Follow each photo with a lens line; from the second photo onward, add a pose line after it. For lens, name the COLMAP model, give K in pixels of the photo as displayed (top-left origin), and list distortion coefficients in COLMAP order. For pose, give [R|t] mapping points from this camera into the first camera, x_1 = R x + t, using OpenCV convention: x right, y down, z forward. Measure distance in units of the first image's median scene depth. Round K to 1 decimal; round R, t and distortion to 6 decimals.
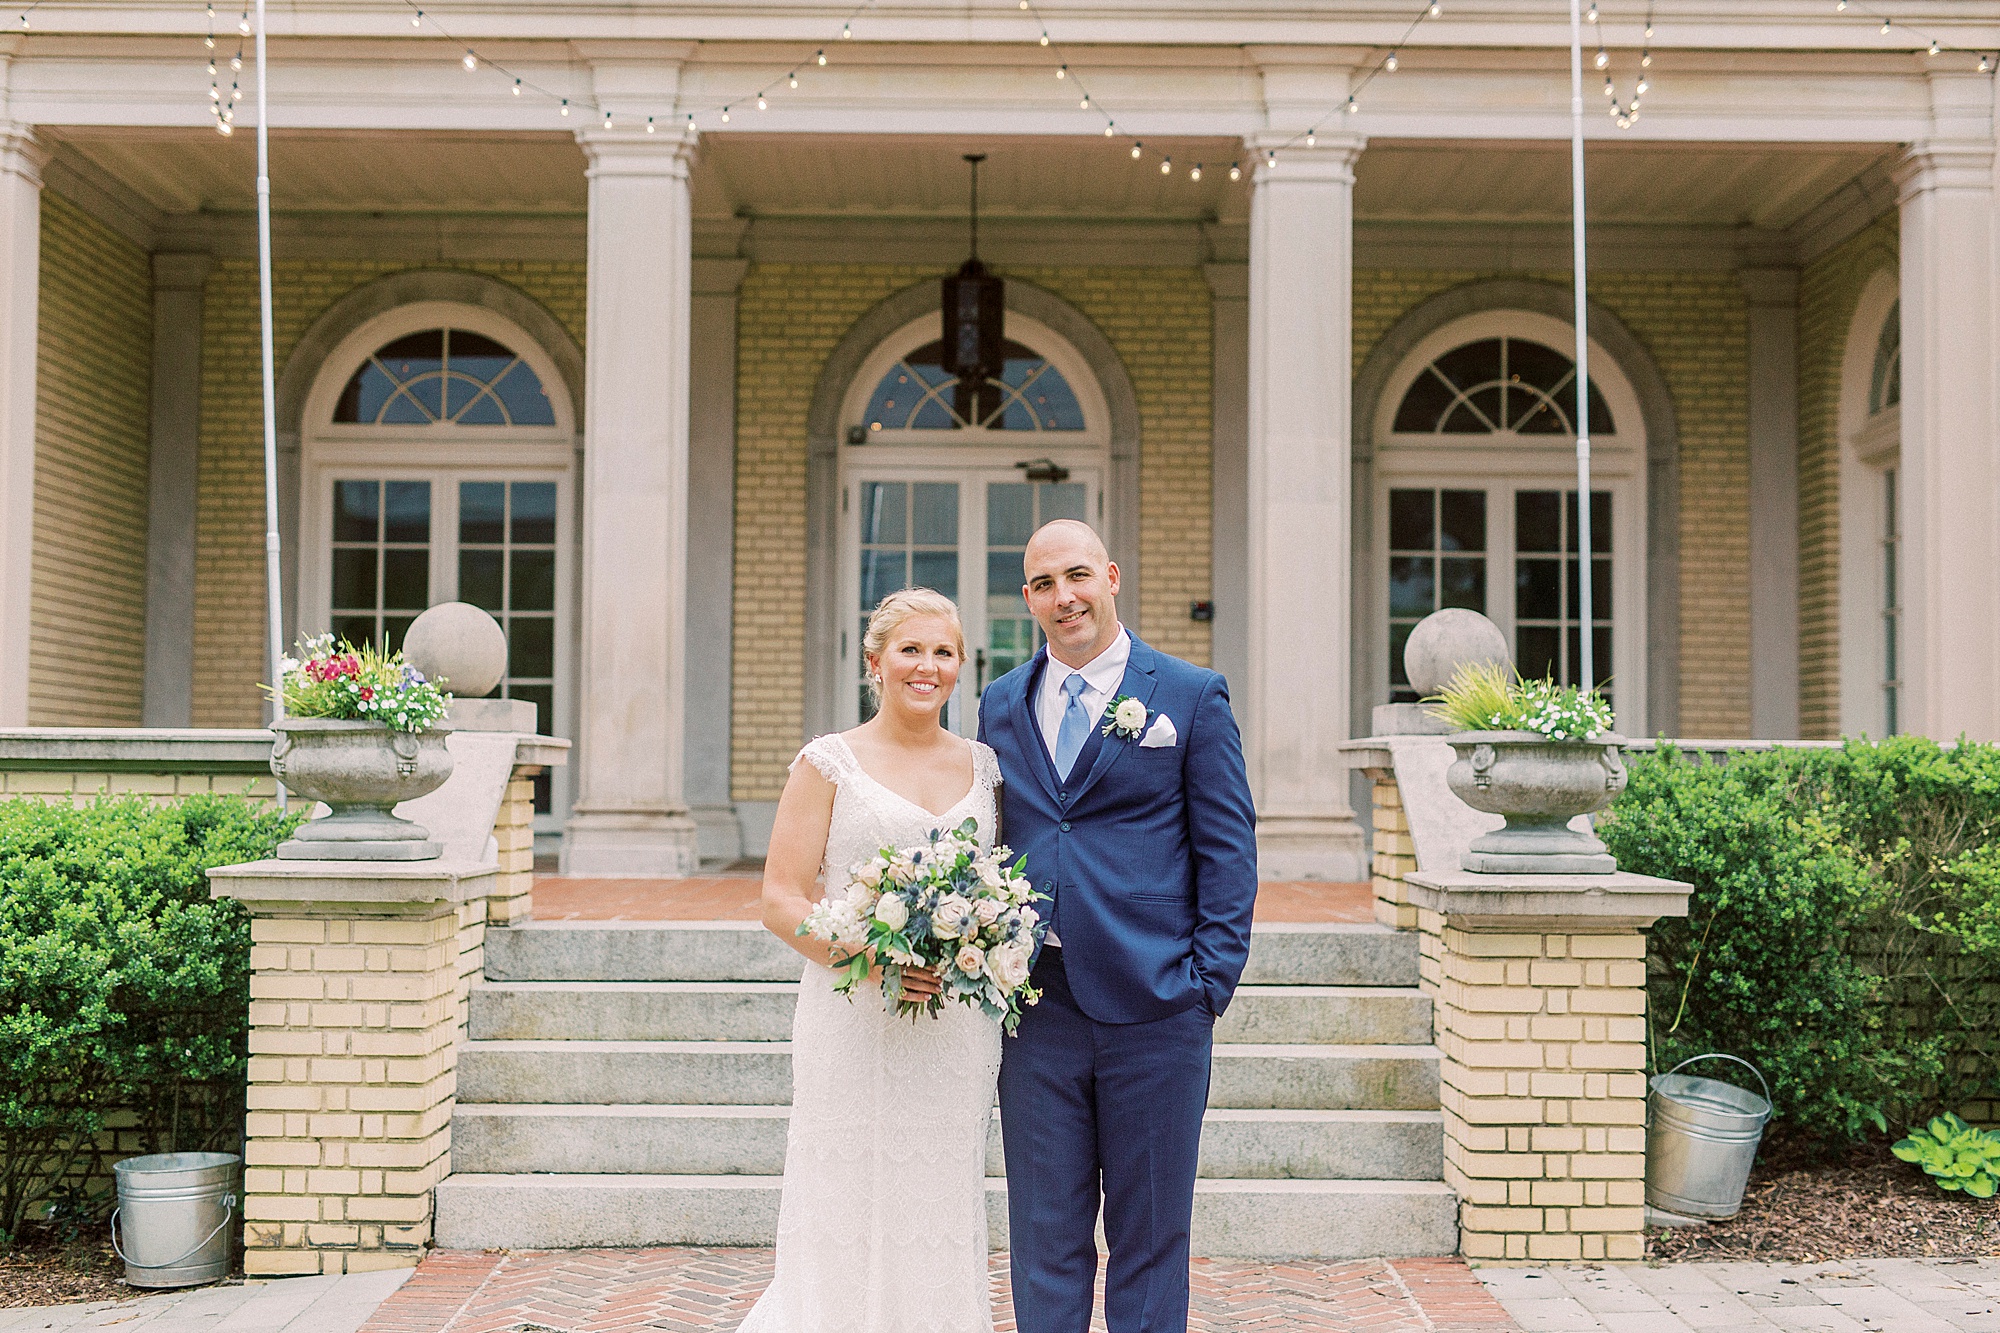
lens RADIAL K [[3012.5, 0, 840.4], [0, 3012.5, 520.5], [0, 0, 1]] dist [-0.001068, -0.063498]
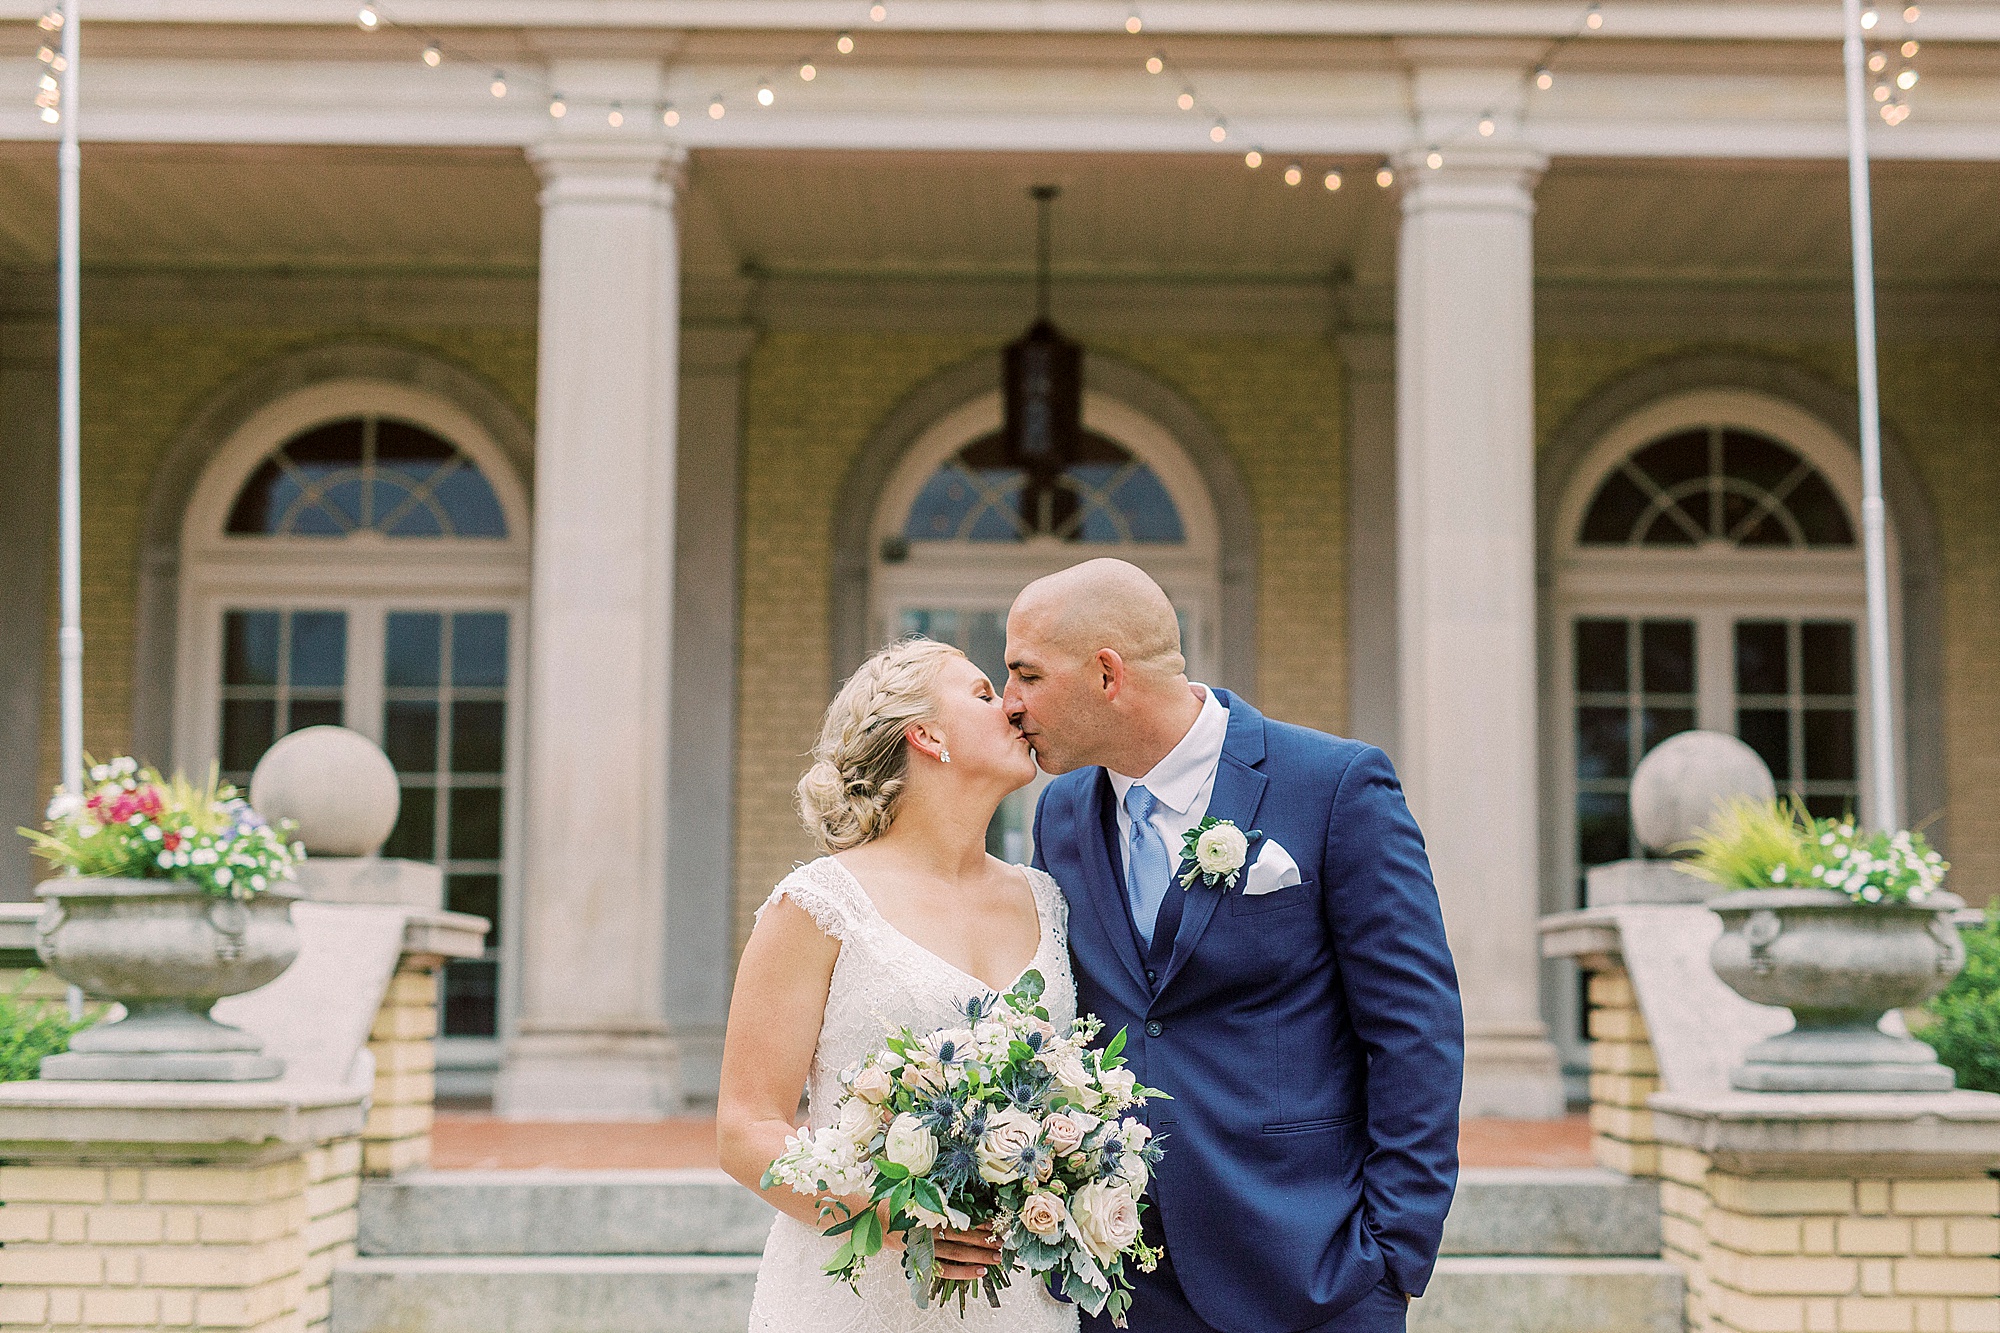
lens RADIAL K [[2848.1, 0, 1003.6], [0, 2848.1, 629.9], [0, 0, 1]] dist [-0.004676, -0.026655]
pose [[0.999669, -0.000302, 0.025741, 0.018154], [0.002030, 0.997742, -0.067127, 0.052410], [-0.025663, 0.067157, 0.997412, 0.328000]]
